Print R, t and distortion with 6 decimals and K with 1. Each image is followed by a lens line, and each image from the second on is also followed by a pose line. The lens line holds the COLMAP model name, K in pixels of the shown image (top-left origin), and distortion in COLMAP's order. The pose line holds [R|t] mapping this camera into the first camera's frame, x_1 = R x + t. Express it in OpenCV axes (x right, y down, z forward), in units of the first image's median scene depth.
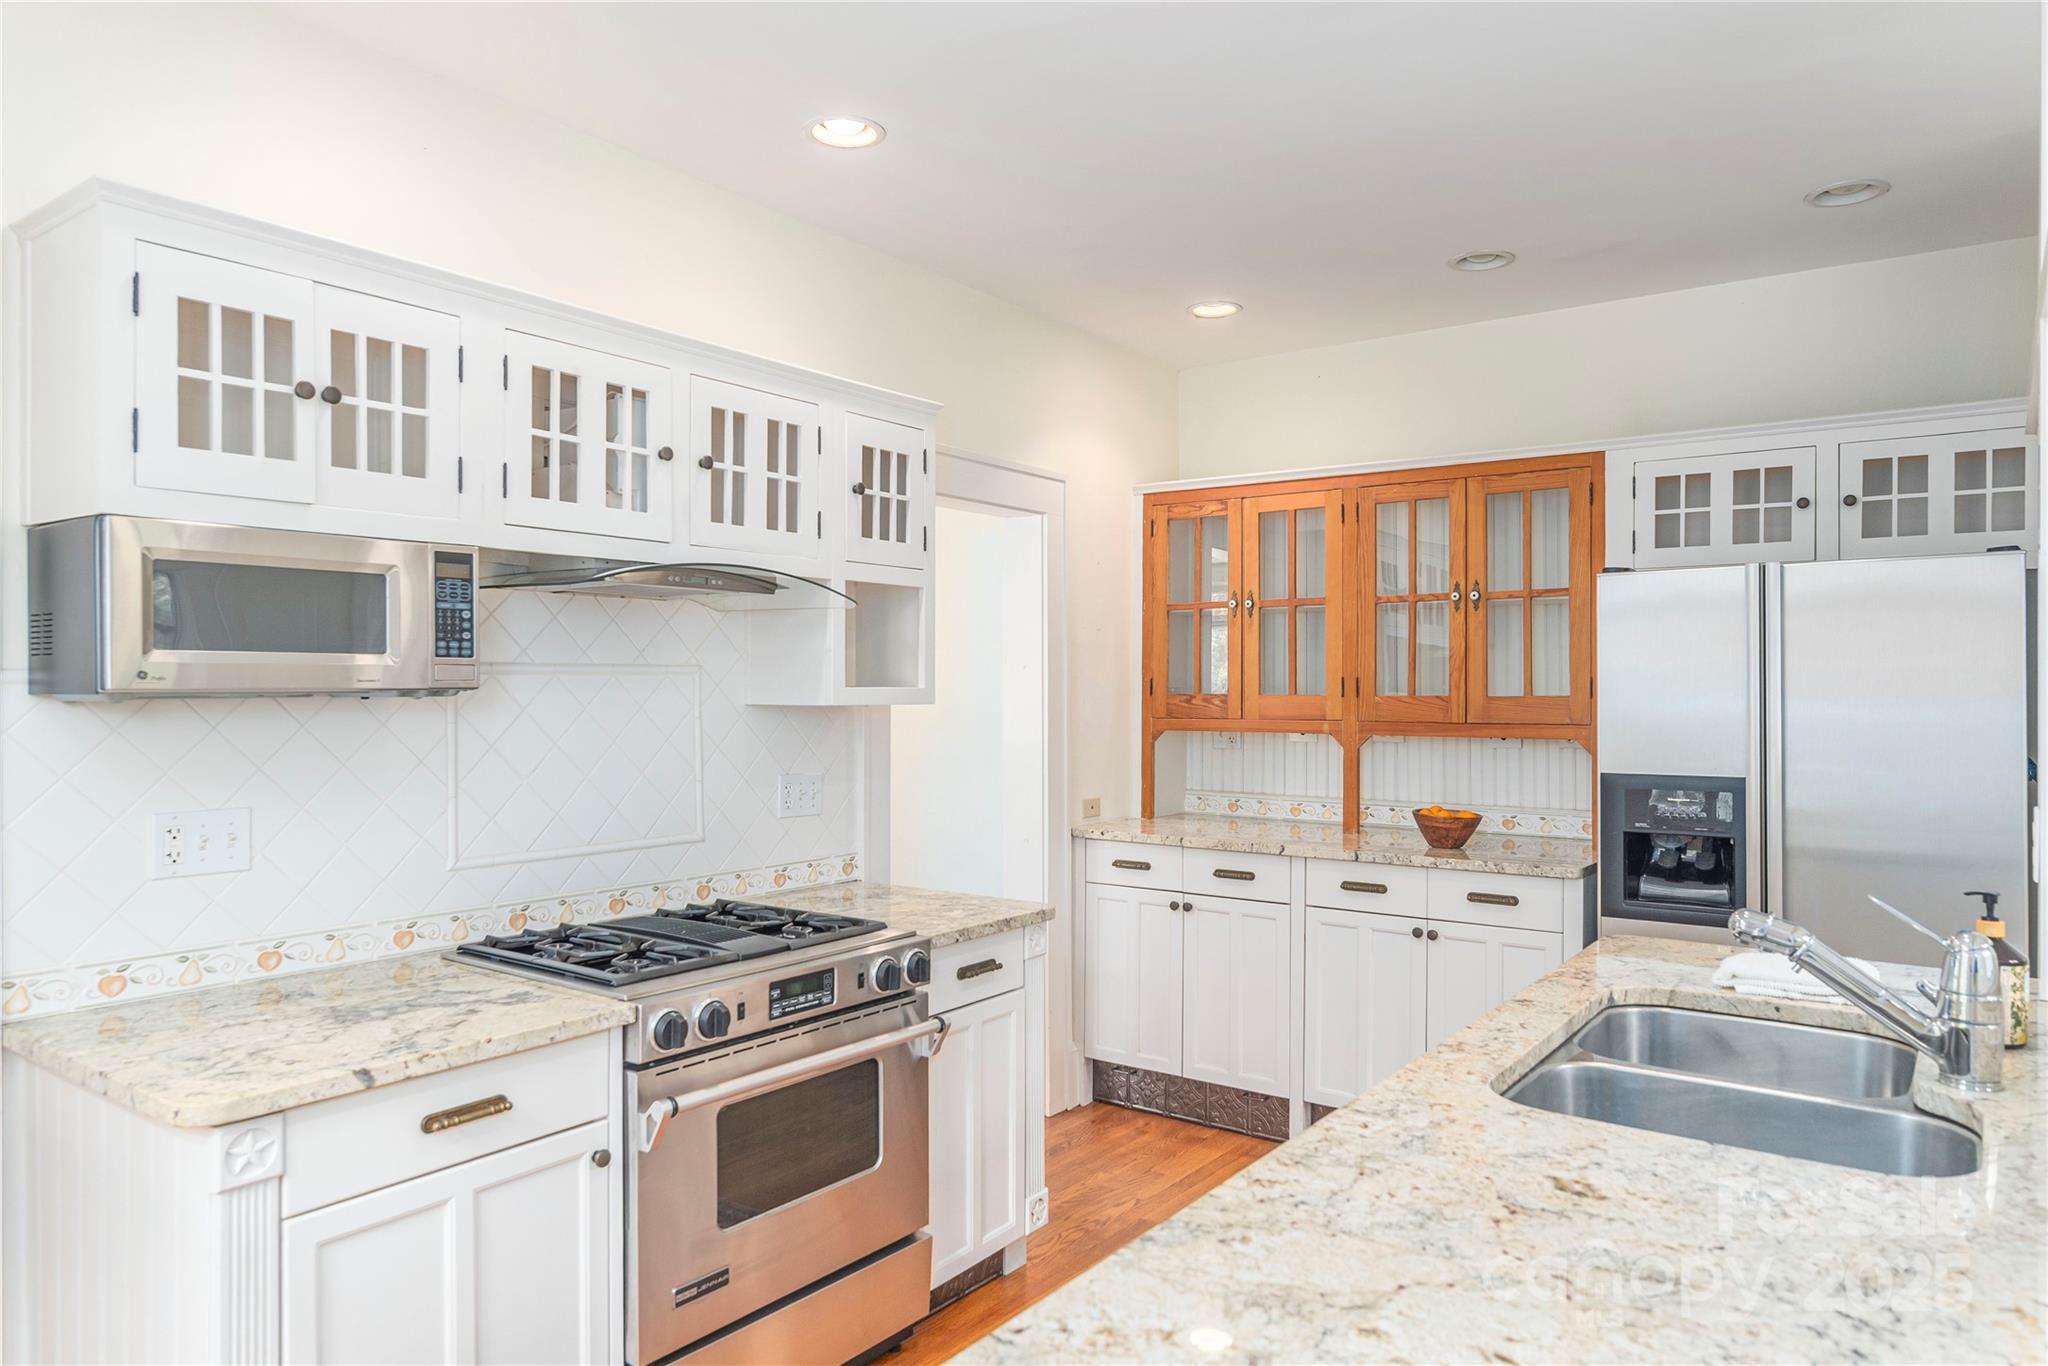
lens RADIAL K [[1311.3, 0, 1021.5], [0, 1311.3, 687.9], [0, 0, 1]] dist [-0.000921, 0.000077]
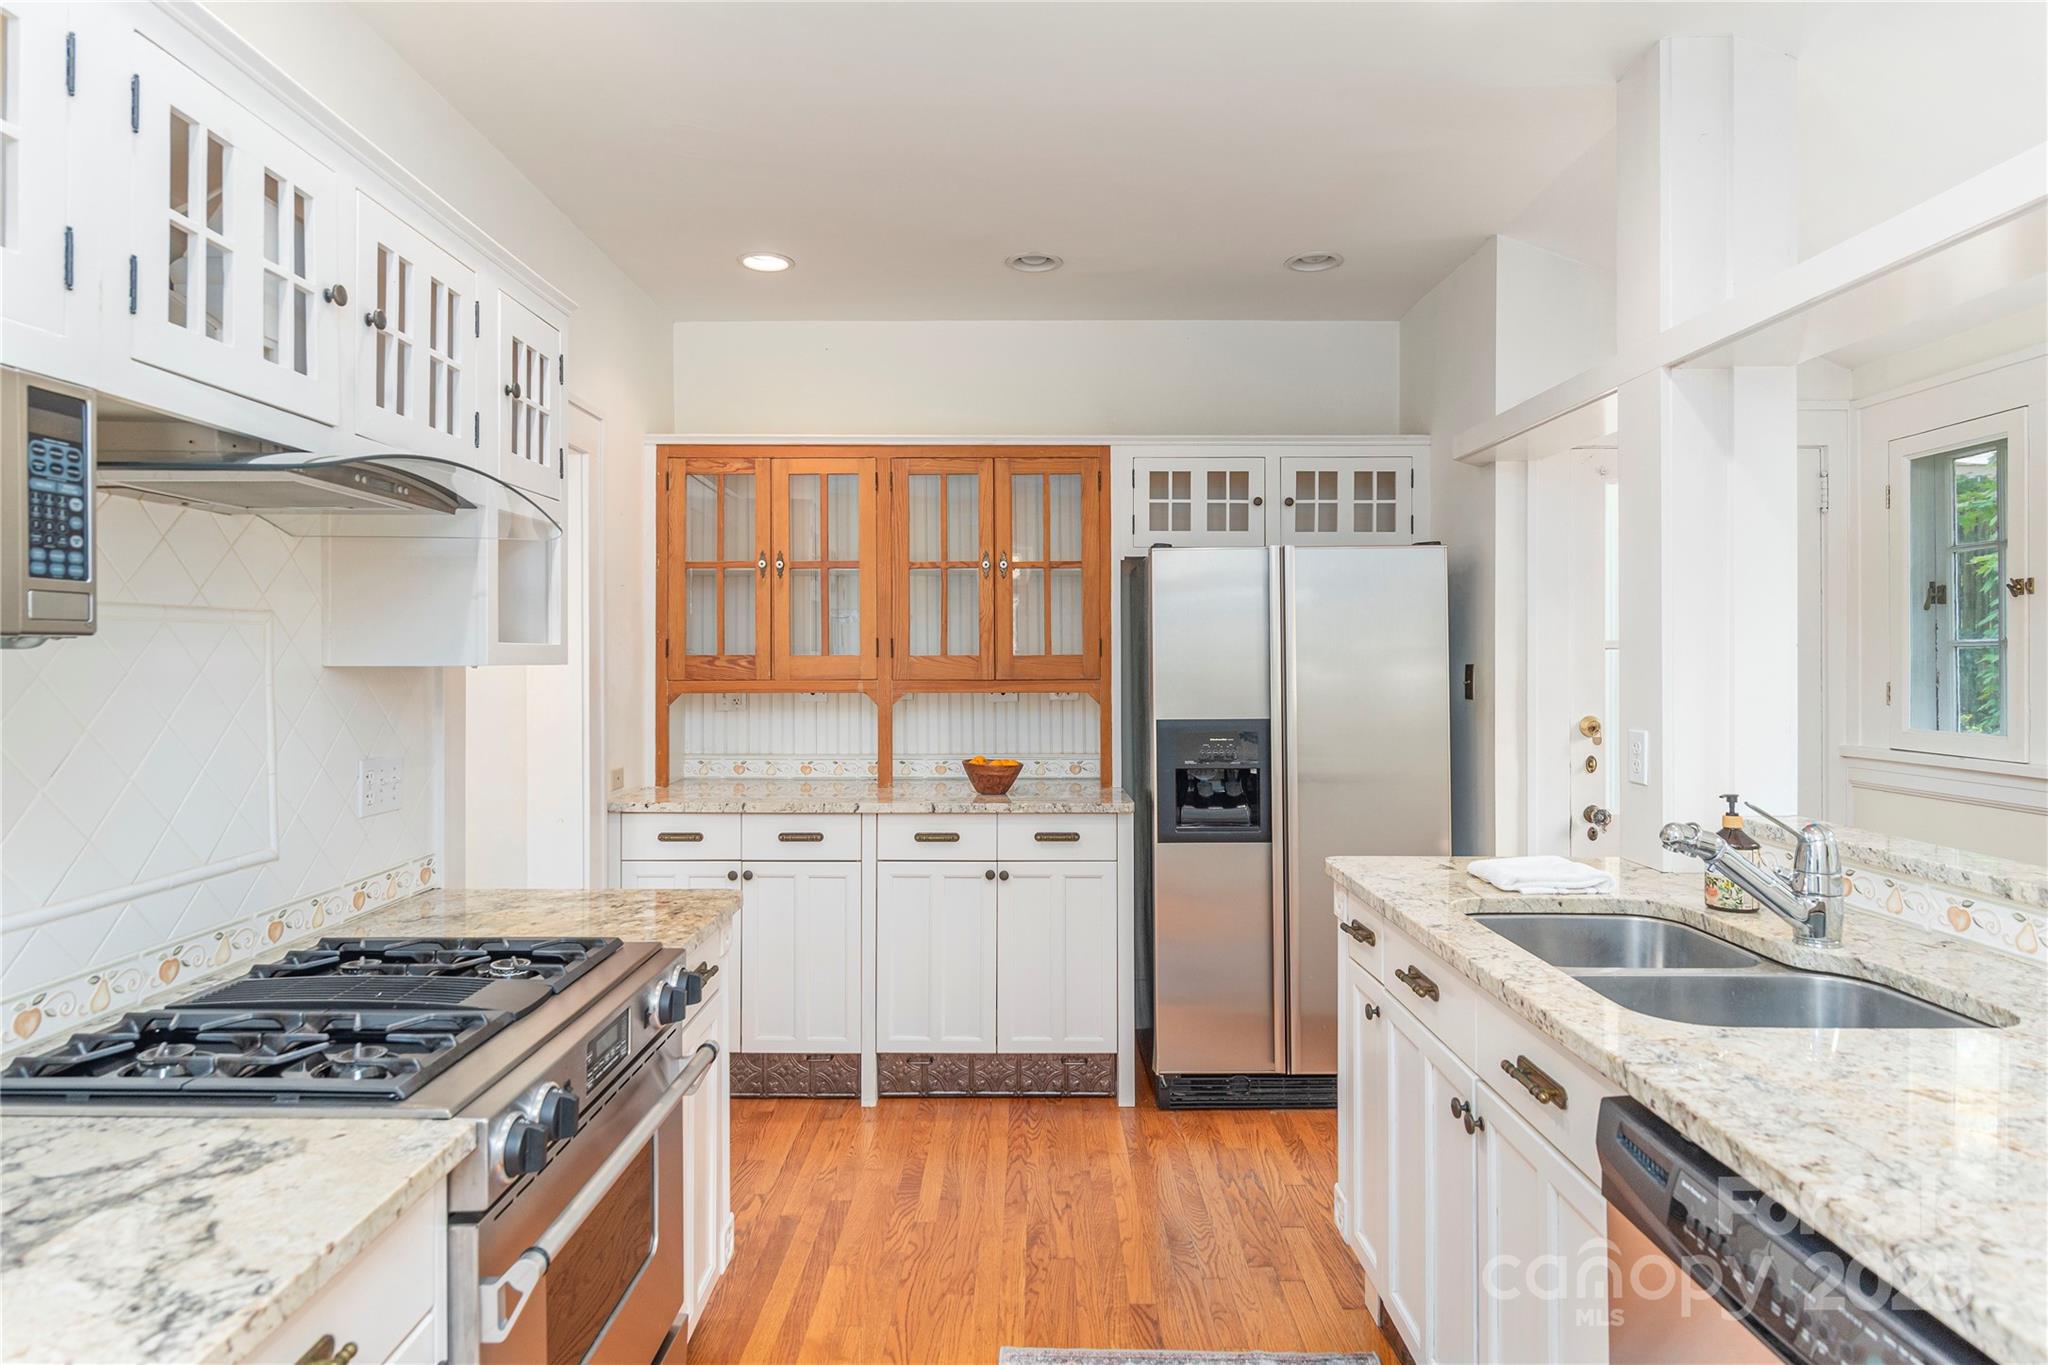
lens RADIAL K [[1159.1, 0, 1005.0], [0, 1159.1, 652.3], [0, 0, 1]] dist [0.003270, -0.001057]
pose [[0.812087, -0.000806, 0.583535, -0.255760], [0.002873, 0.999992, -0.002617, 0.007069], [-0.583529, 0.003801, 0.812083, 0.232054]]
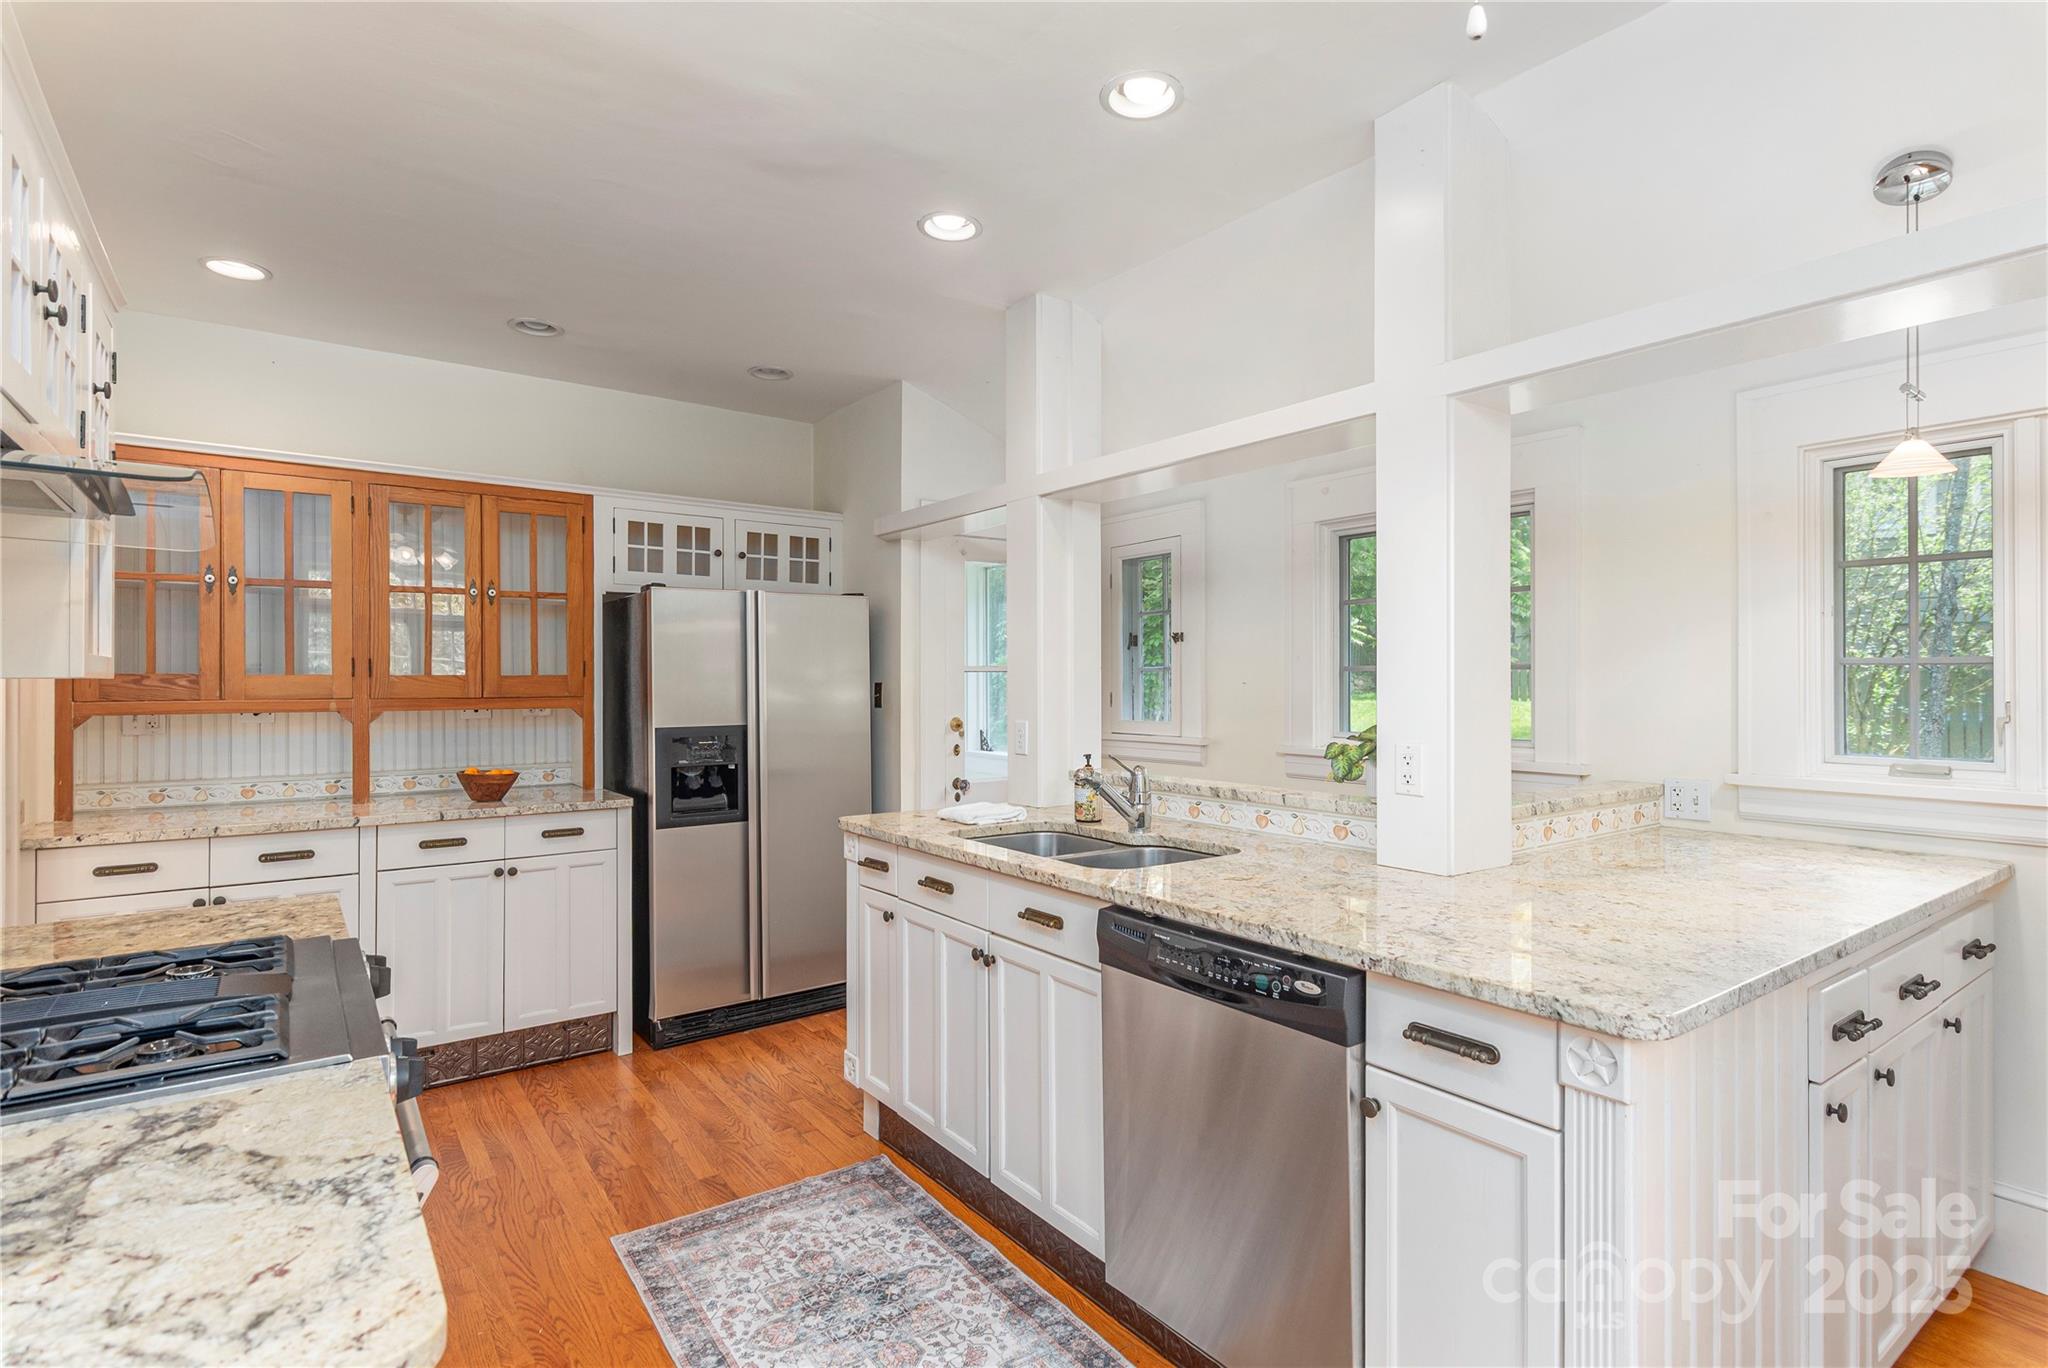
lens RADIAL K [[1008.8, 0, 1012.8], [0, 1008.8, 675.1], [0, 0, 1]] dist [0.007887, -0.000787]
pose [[0.305082, 0.004876, 0.952314, -0.455451], [0.003119, 0.999976, -0.006120, 0.015001], [-0.952321, 0.004837, 0.305060, 0.287726]]
